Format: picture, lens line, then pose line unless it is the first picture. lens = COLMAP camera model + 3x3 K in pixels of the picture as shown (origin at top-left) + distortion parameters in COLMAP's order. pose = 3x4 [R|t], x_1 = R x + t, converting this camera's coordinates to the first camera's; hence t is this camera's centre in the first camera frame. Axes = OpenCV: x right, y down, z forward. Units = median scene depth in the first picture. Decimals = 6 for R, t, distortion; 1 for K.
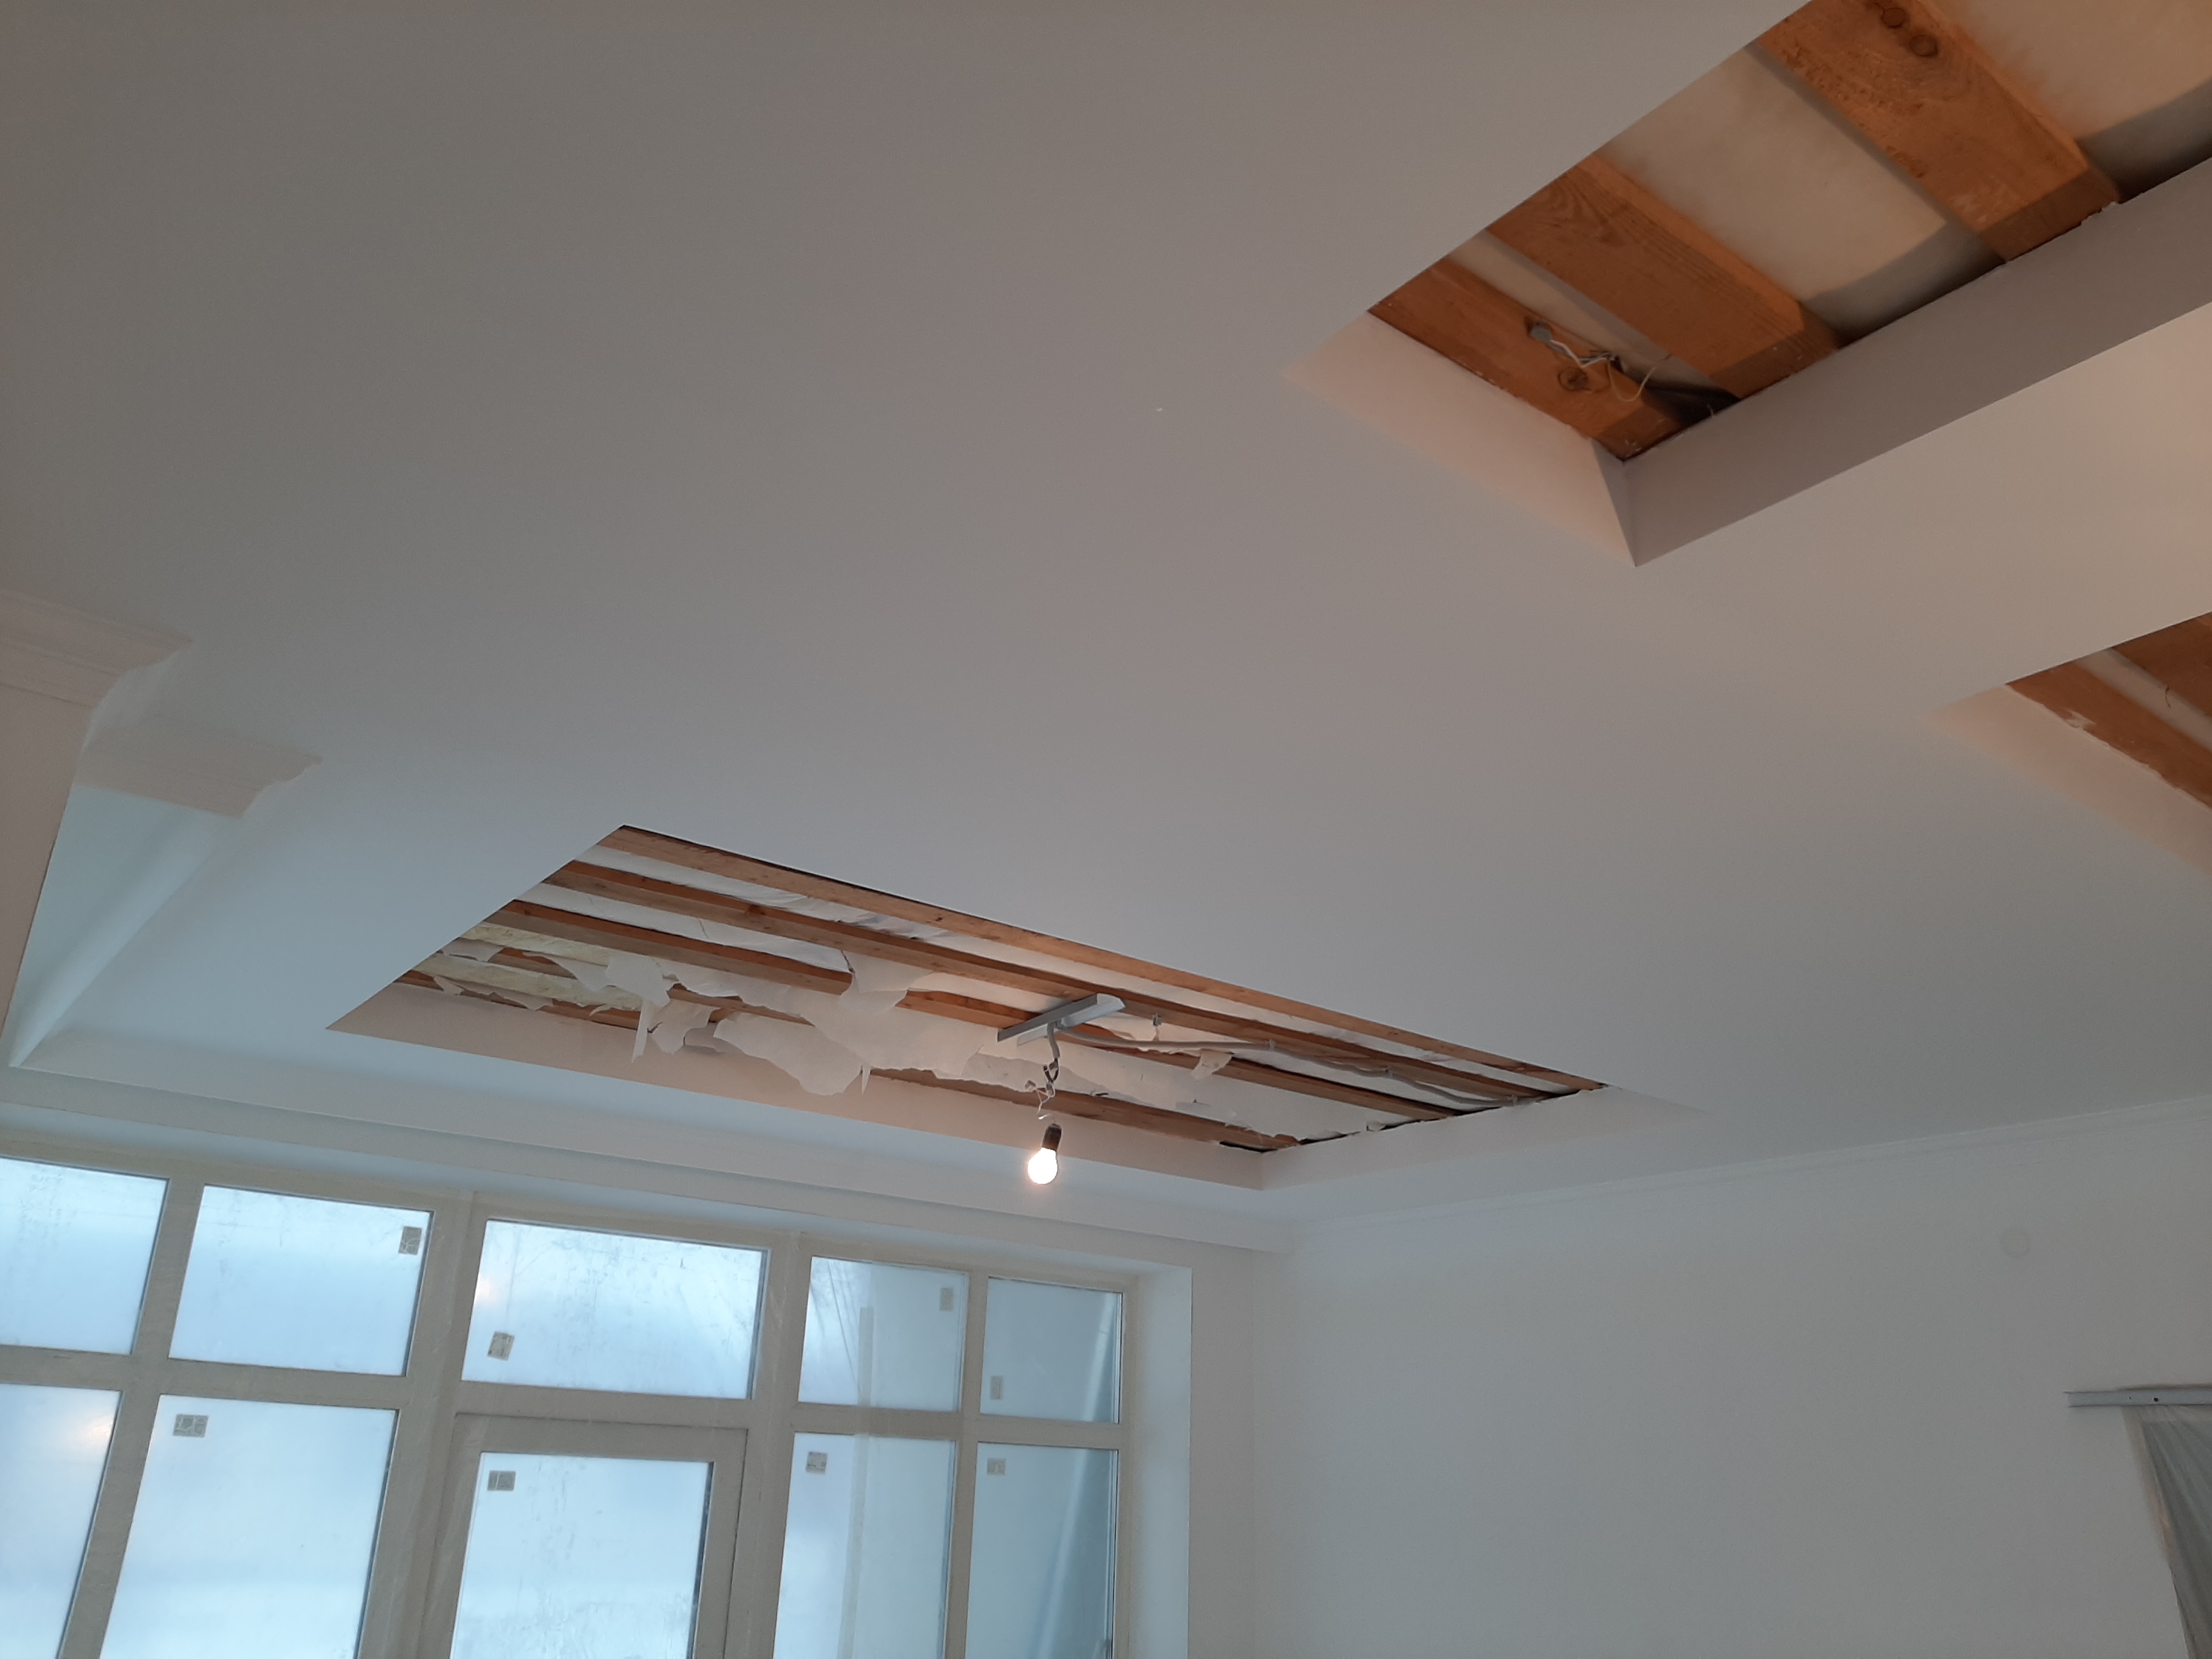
lens RADIAL K [[1719.9, 0, 1124.1], [0, 1719.9, 830.3], [0, 0, 1]] dist [0.055098, -0.088444]
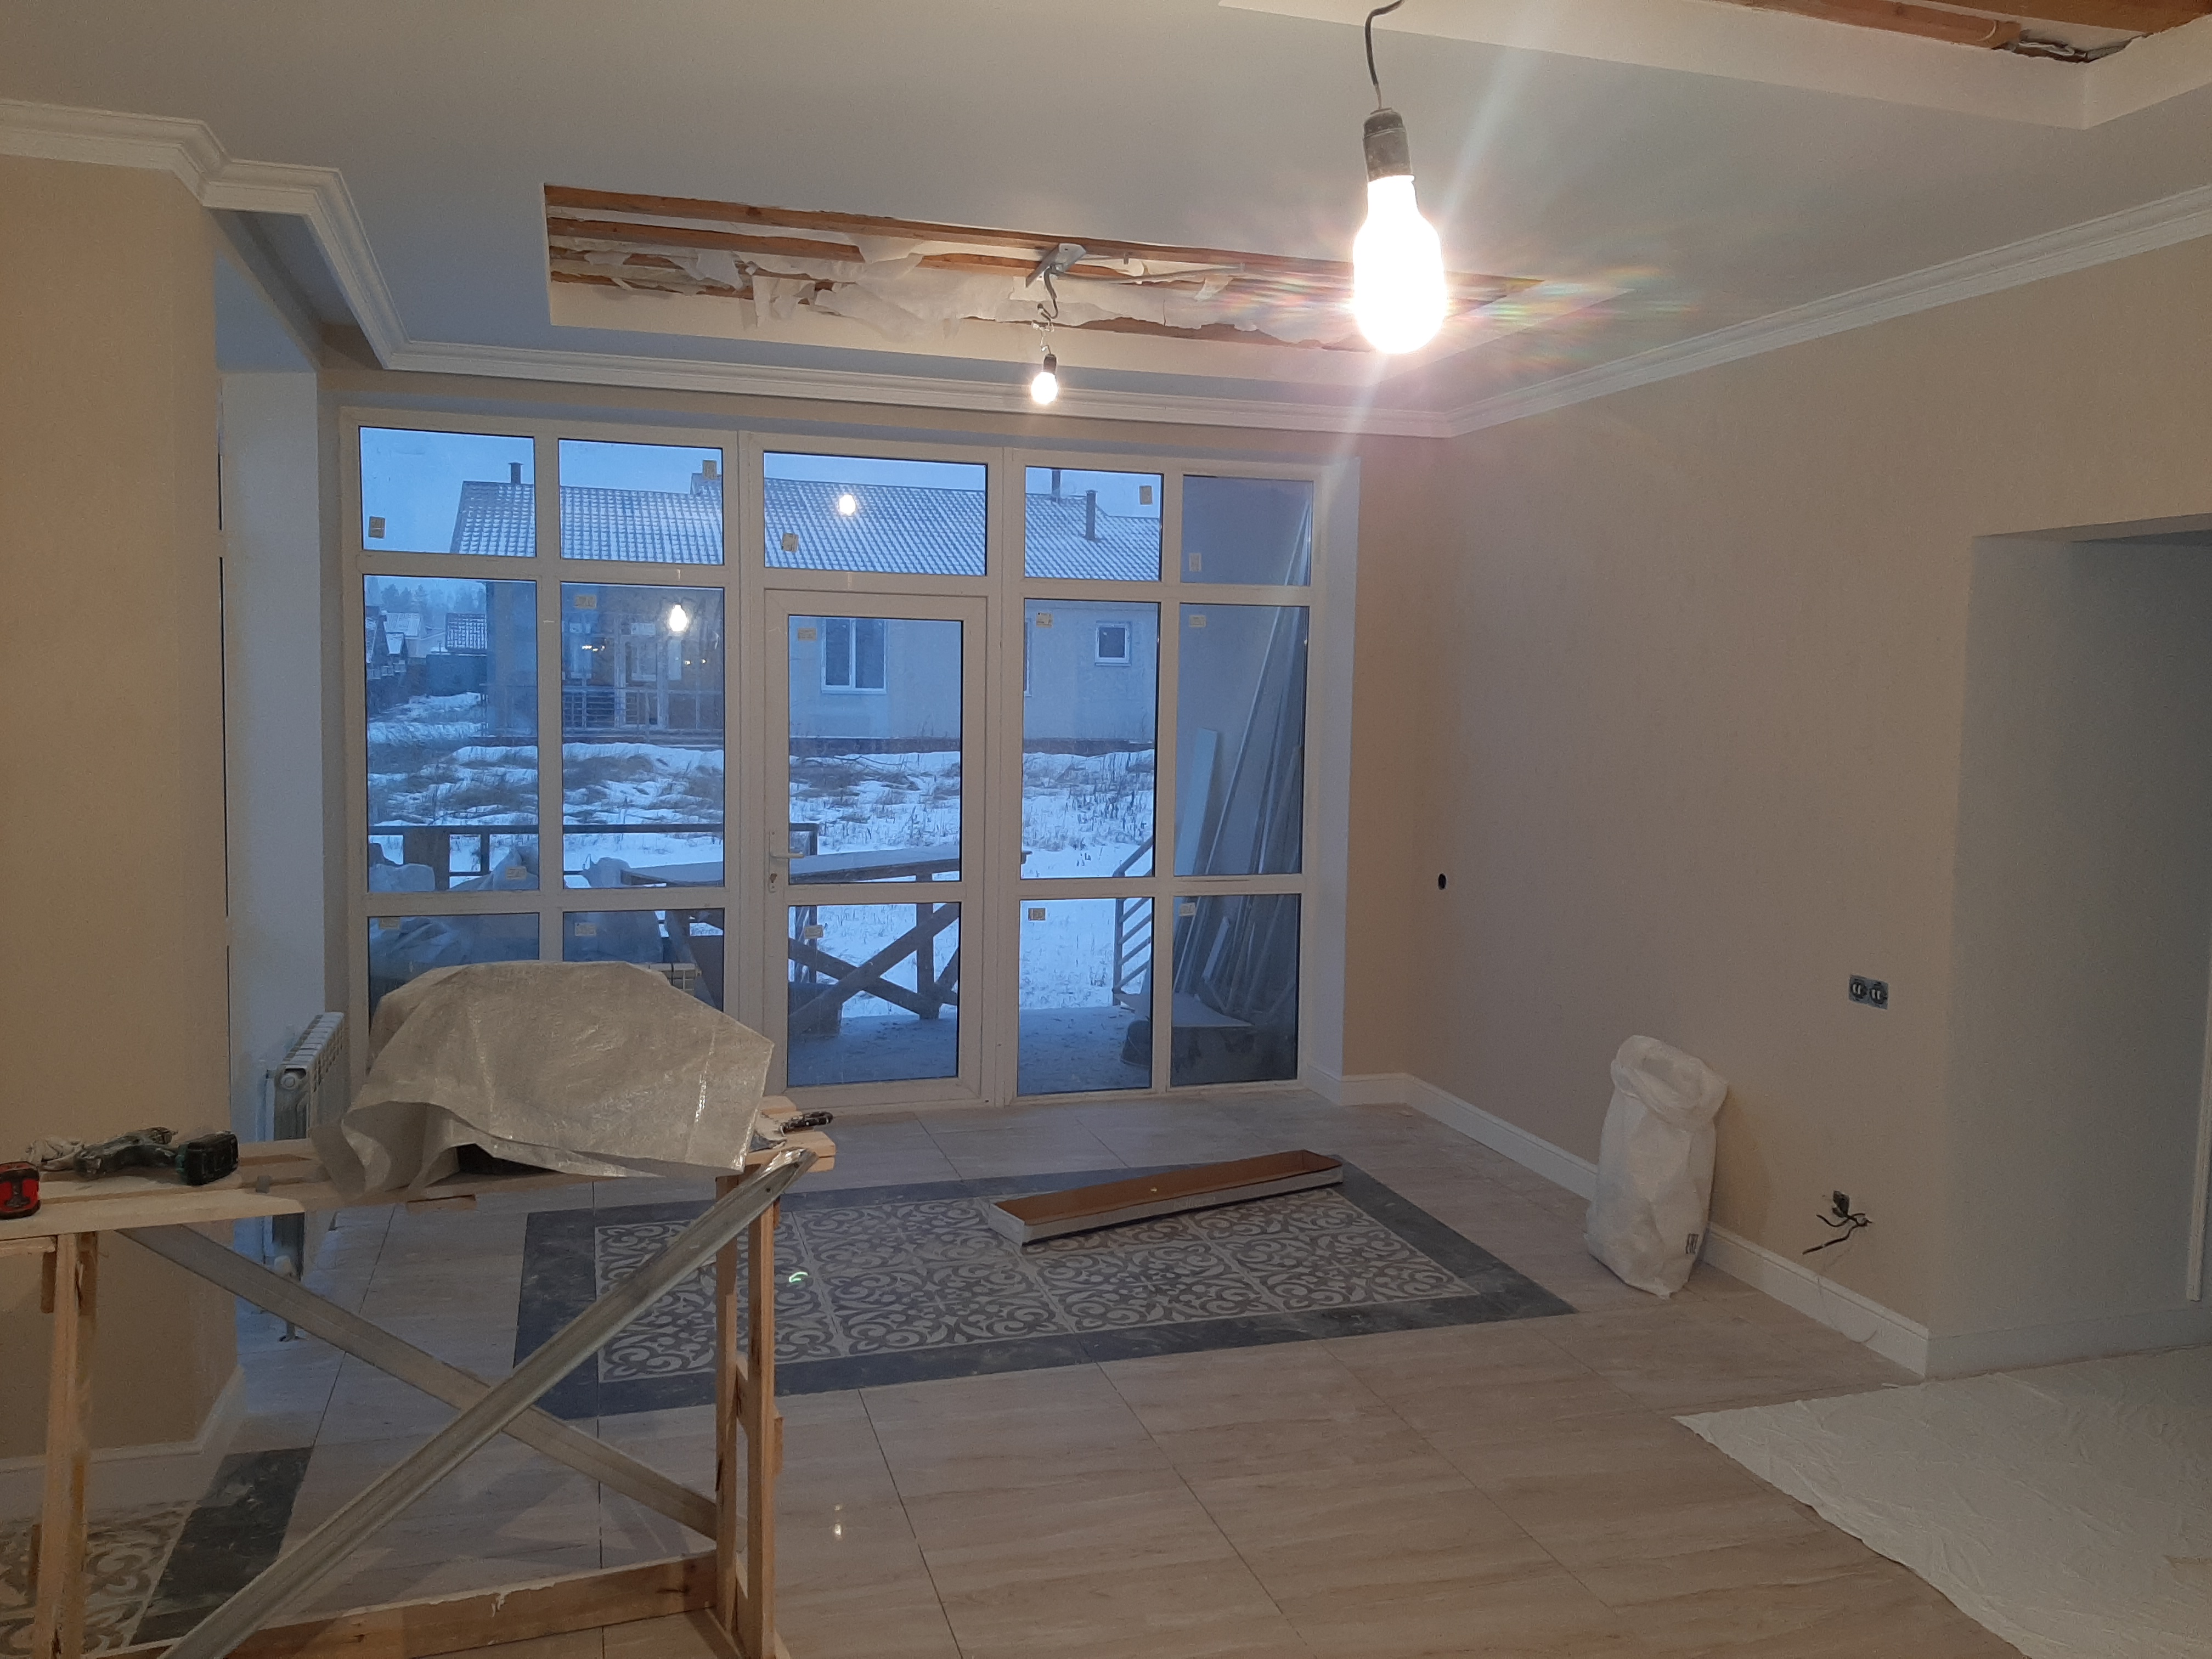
lens RADIAL K [[1719.9, 0, 1111.6], [0, 1719.9, 823.9], [0, 0, 1]] dist [0.055098, -0.088444]
pose [[0.939170, 0.015034, -0.343124, 0.388810], [0.134590, 0.903027, 0.407955, -0.026869], [0.315984, -0.429320, 0.846072, -0.196421]]
